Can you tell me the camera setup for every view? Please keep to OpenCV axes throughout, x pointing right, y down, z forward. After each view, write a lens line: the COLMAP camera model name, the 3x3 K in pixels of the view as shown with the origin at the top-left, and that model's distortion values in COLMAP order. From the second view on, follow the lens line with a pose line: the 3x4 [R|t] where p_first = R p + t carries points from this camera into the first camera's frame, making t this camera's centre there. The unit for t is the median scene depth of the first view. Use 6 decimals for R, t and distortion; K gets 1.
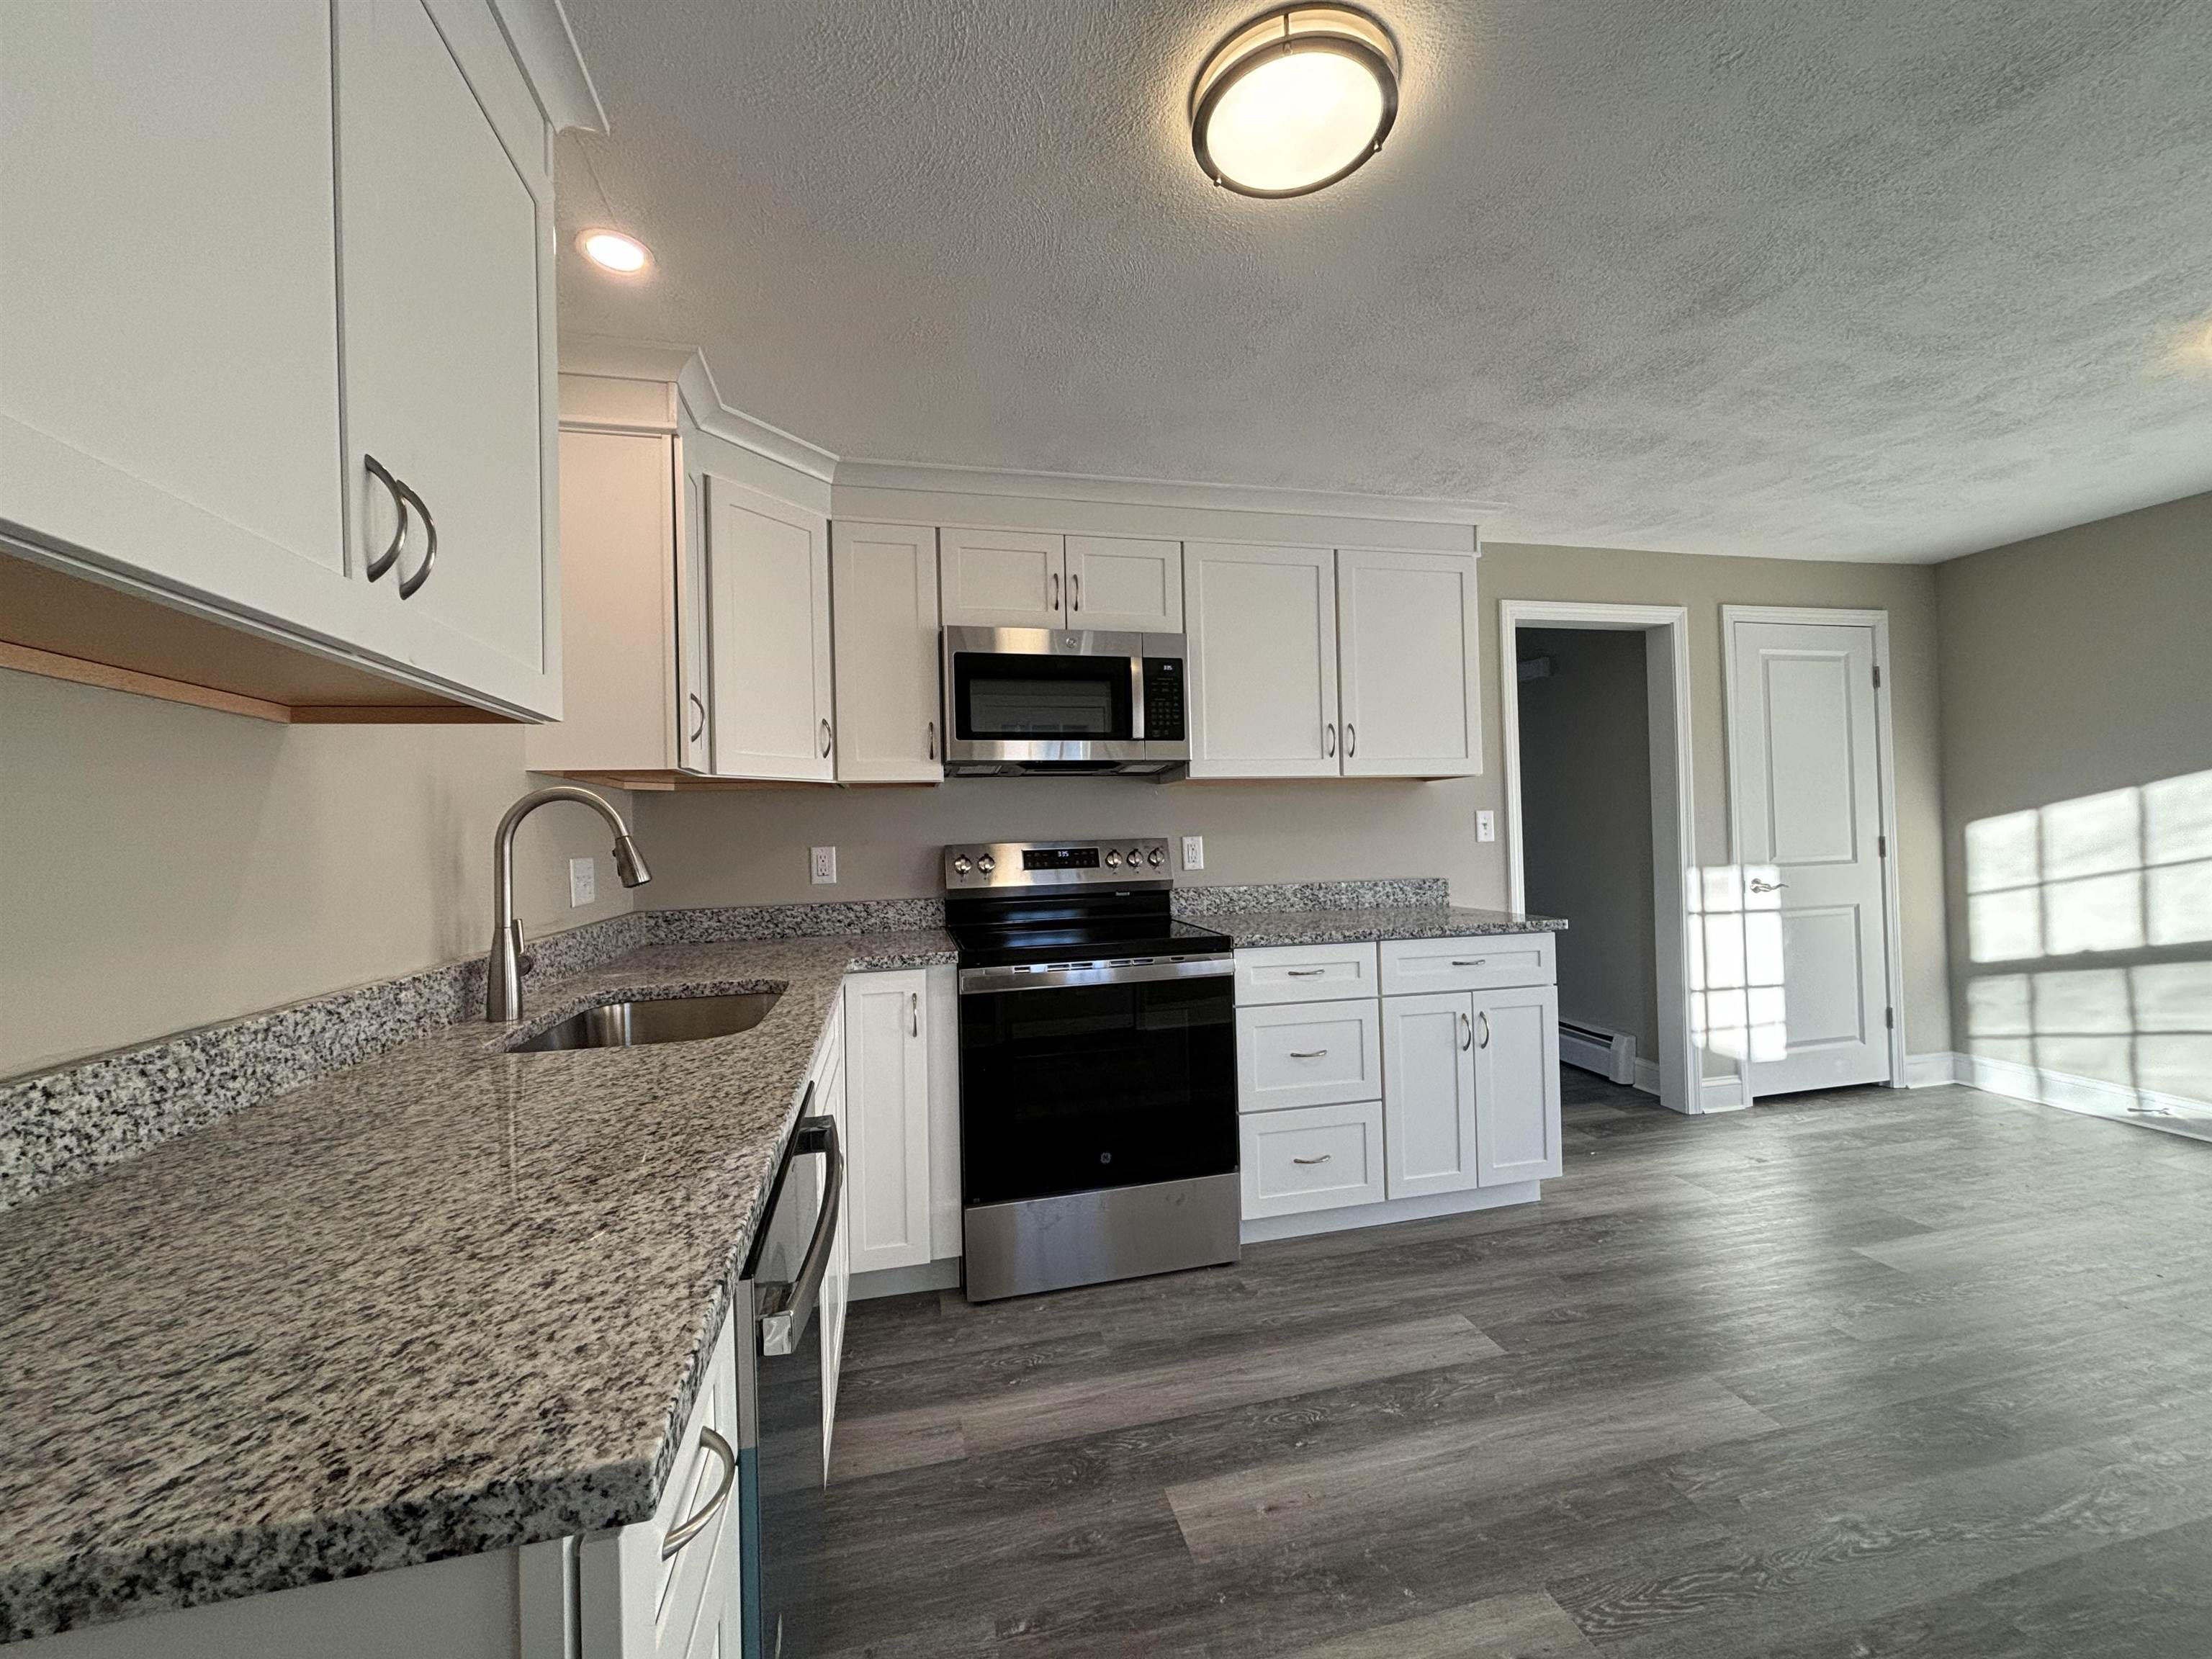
lens RADIAL K [[890.9, 0, 1117.6], [0, 890.9, 817.6], [0, 0, 1]] dist [-0.000982, 0.000376]
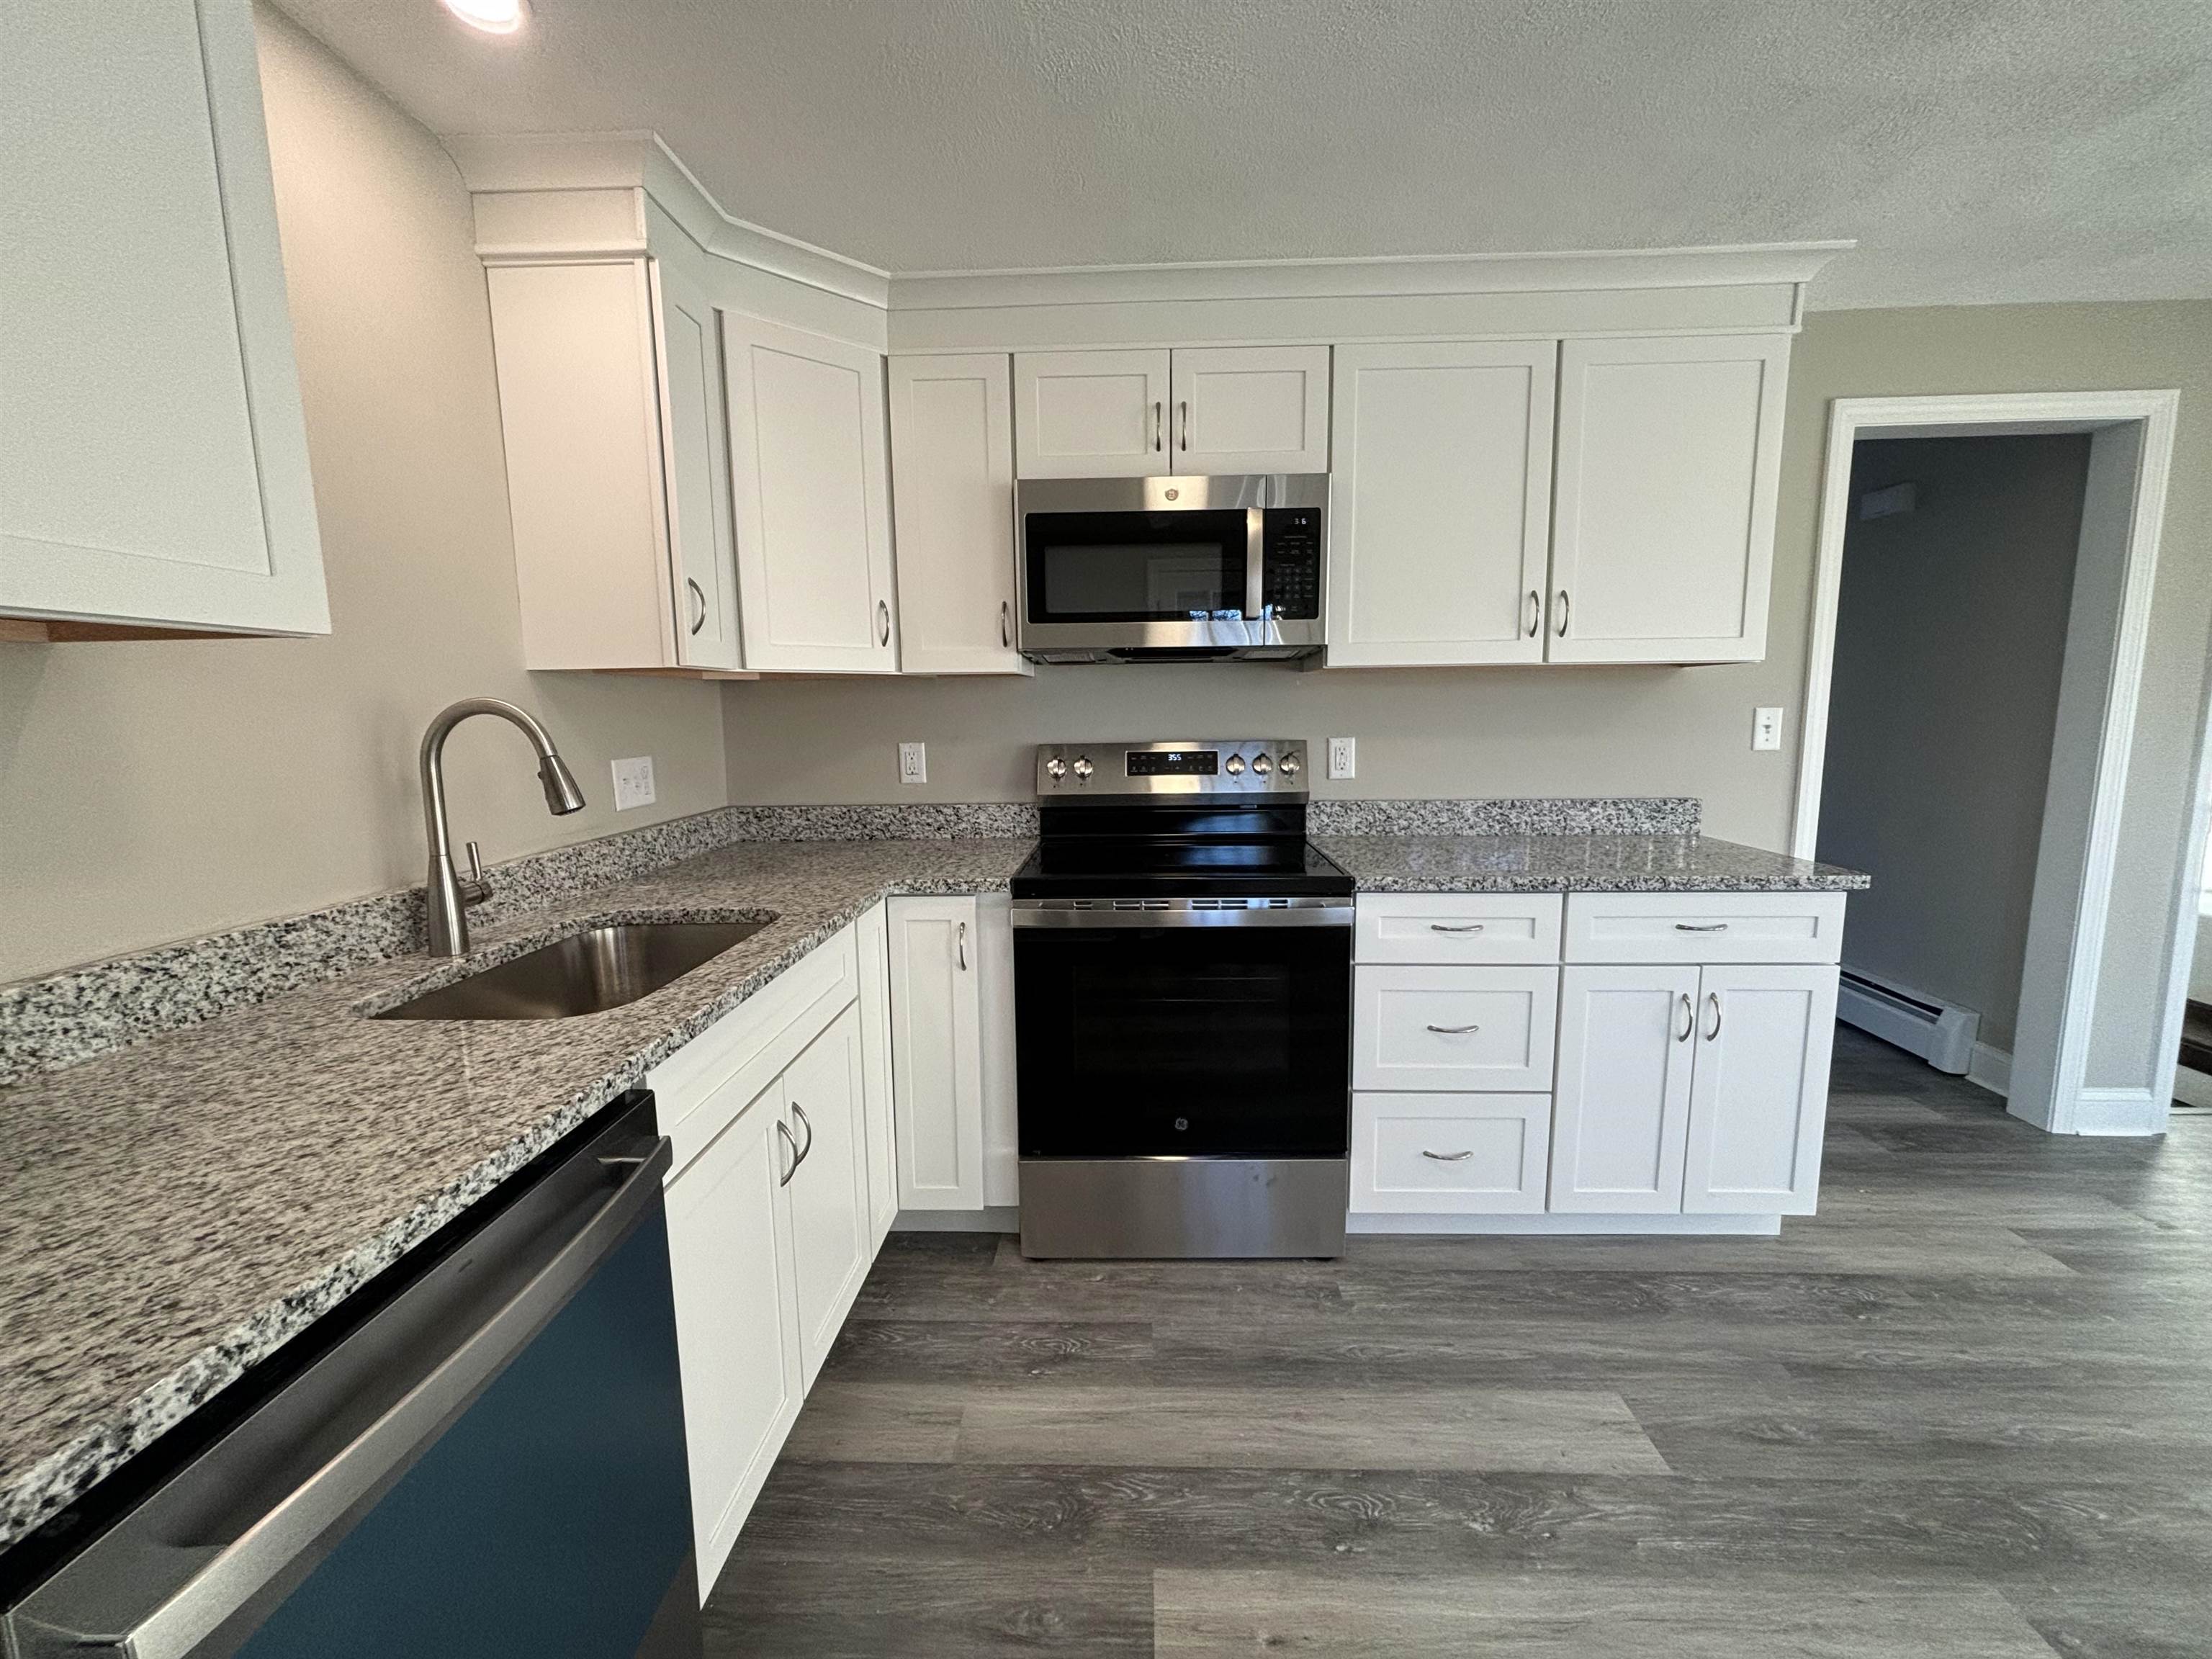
lens RADIAL K [[890.9, 0, 1115.1], [0, 890.9, 819.2], [0, 0, 1]] dist [-0.000982, 0.000376]
pose [[0.962052, 0.048415, -0.268538, 0.126096], [-0.006731, 0.988044, 0.154022, -0.033305], [0.272785, -0.146370, 0.950876, 0.193315]]
